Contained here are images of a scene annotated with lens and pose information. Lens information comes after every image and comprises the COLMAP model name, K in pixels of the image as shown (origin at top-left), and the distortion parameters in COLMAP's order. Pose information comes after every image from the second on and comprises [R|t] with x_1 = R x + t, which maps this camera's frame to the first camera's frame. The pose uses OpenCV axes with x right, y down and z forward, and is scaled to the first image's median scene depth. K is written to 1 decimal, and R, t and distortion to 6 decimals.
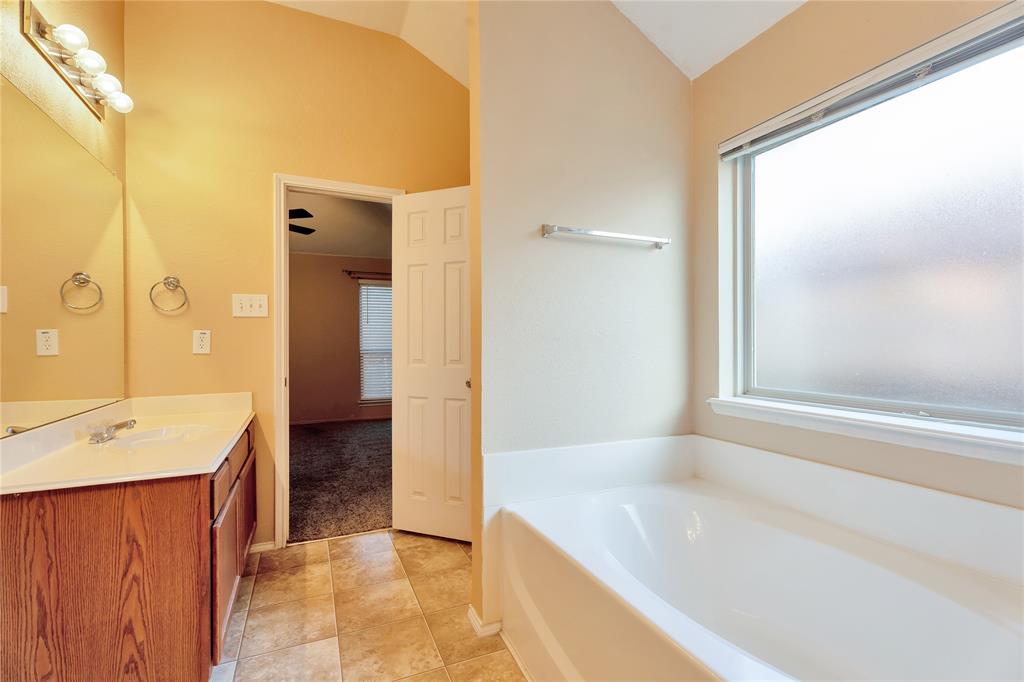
lens RADIAL K [[456.9, 0, 512.0], [0, 456.9, 341.0], [0, 0, 1]] dist [-0.010643, -0.000457]
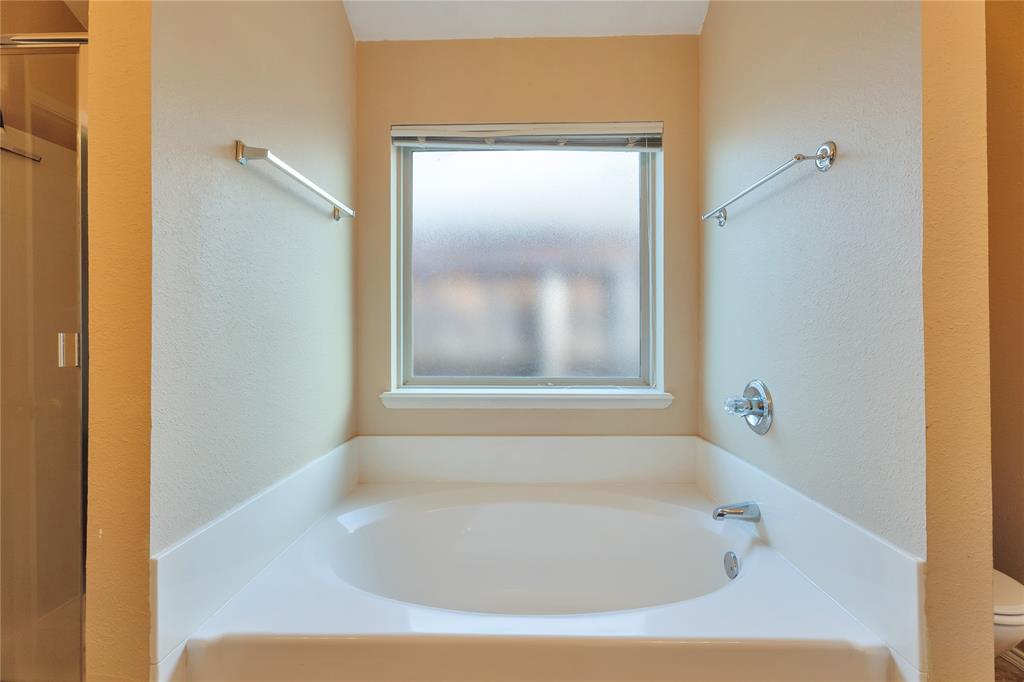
lens RADIAL K [[453.7, 0, 513.8], [0, 453.7, 325.8], [0, 0, 1]] dist [0.002299, 0.000084]
pose [[0.425661, 0.019190, 0.904679, -0.292510], [-0.002846, 0.999799, -0.019869, 0.006420], [-0.904878, 0.005883, 0.425630, 0.364362]]
